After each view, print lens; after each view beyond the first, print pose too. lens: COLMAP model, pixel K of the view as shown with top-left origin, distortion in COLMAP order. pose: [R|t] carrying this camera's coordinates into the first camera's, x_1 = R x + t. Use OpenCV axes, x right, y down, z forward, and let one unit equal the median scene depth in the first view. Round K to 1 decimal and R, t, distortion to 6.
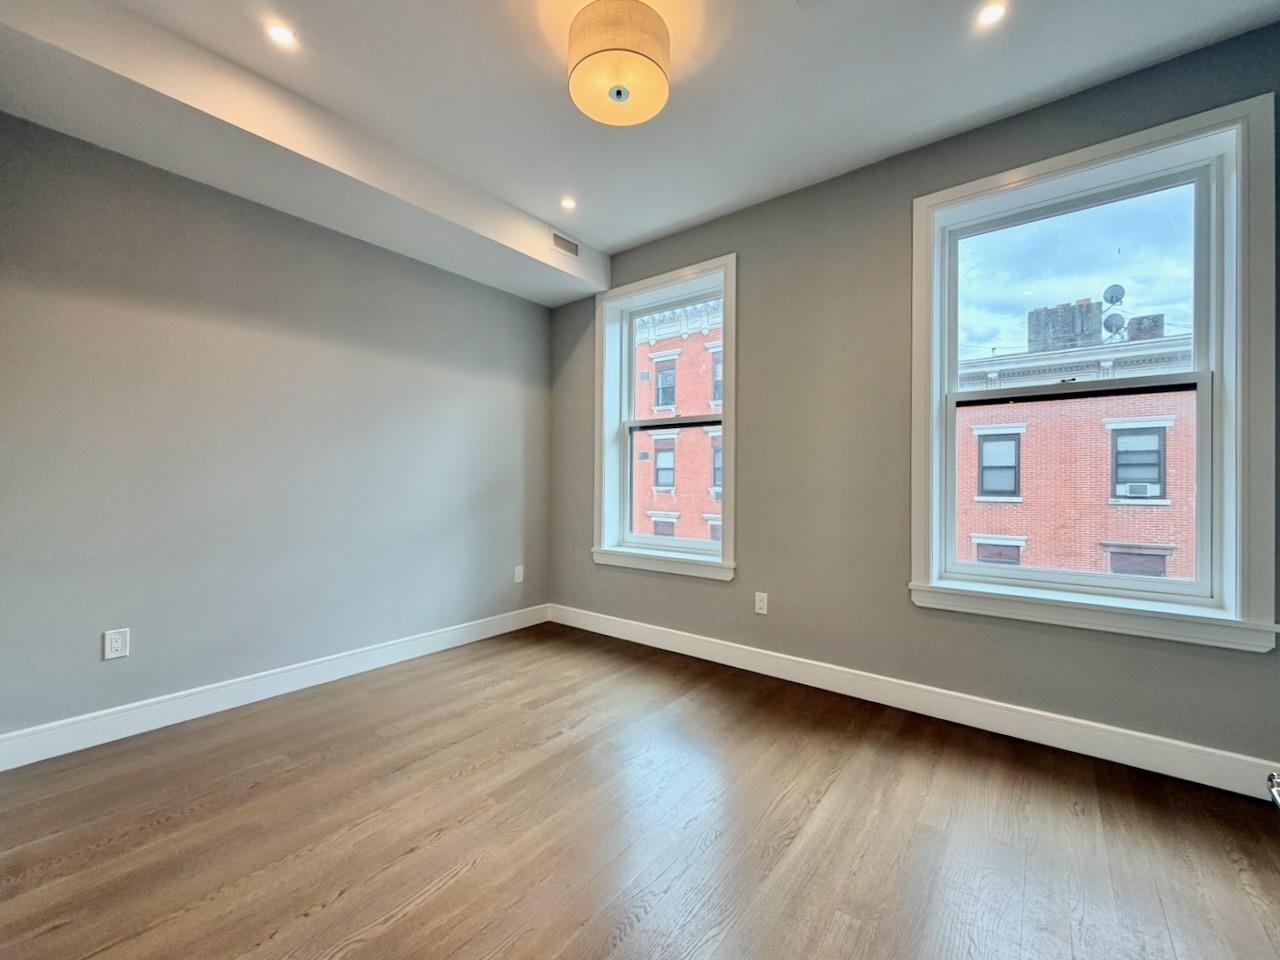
lens RADIAL K [[516.8, 0, 634.6], [0, 516.8, 480.1], [0, 0, 1]] dist [-0.001415, -0.000021]
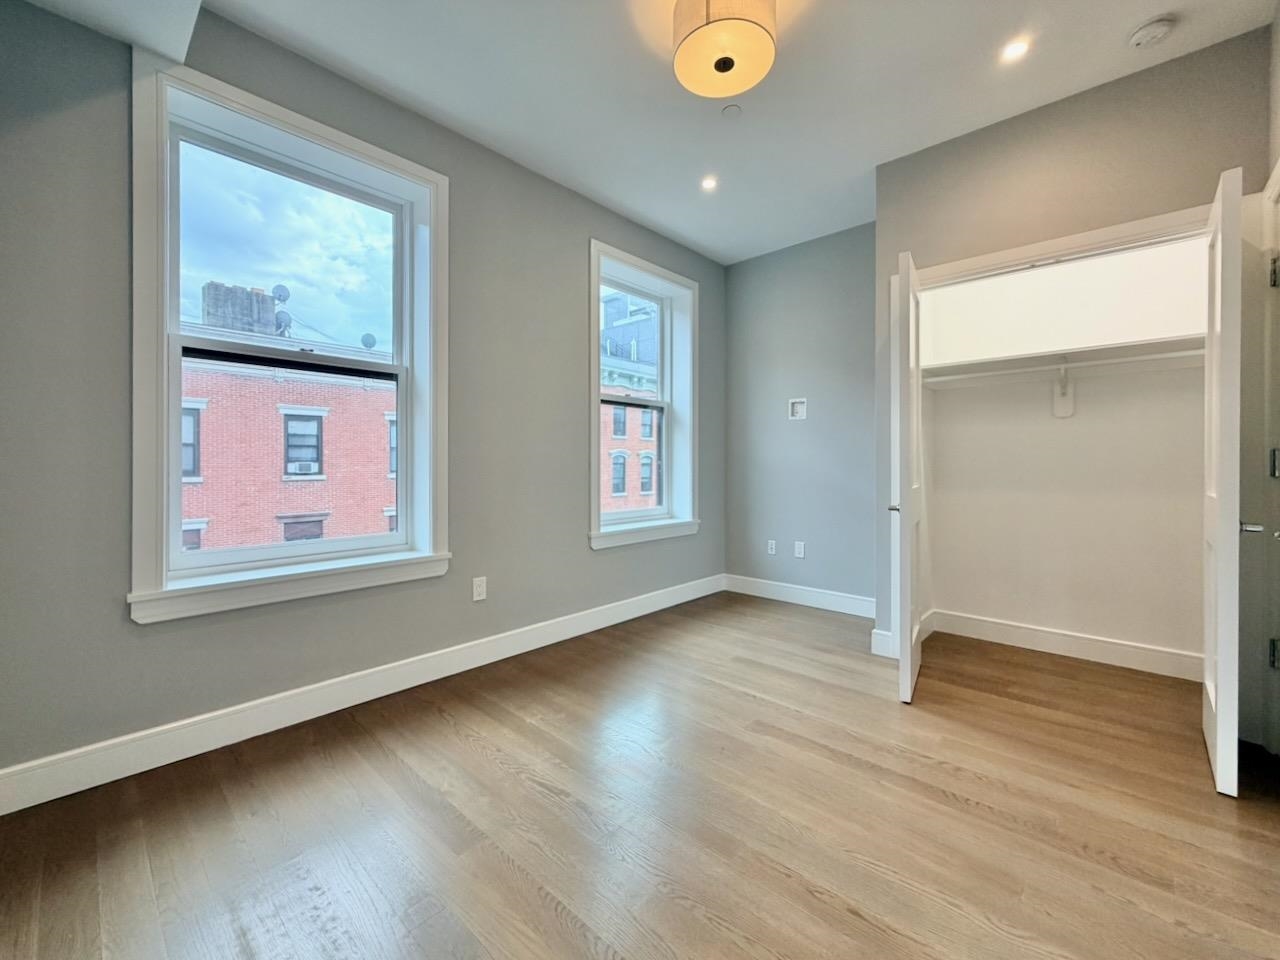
lens RADIAL K [[516.8, 0, 639.6], [0, 516.8, 465.7], [0, 0, 1]] dist [-0.001415, -0.000021]
pose [[0.081063, -0.007950, 0.996677, -0.134304], [-0.002342, 0.999964, 0.008167, 0.003075], [-0.996706, -0.002996, 0.081042, 0.137230]]
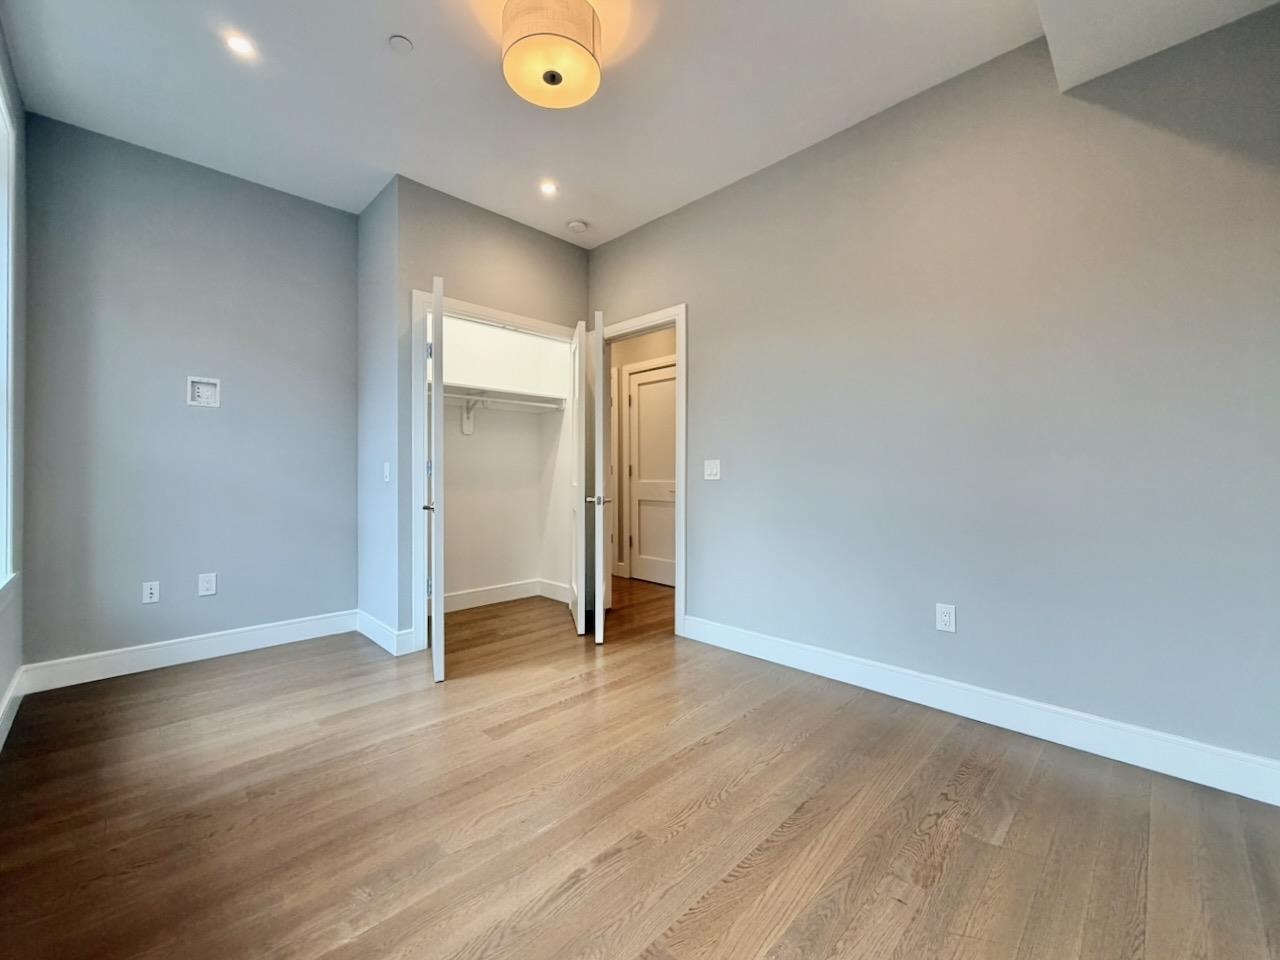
lens RADIAL K [[516.8, 0, 634.6], [0, 516.8, 472.0], [0, 0, 1]] dist [-0.001415, -0.000021]
pose [[-0.993104, -0.008657, 0.116915, -0.040182], [-0.009020, 0.999956, -0.002571, 0.005226], [-0.116887, -0.003608, -0.993139, 0.255630]]
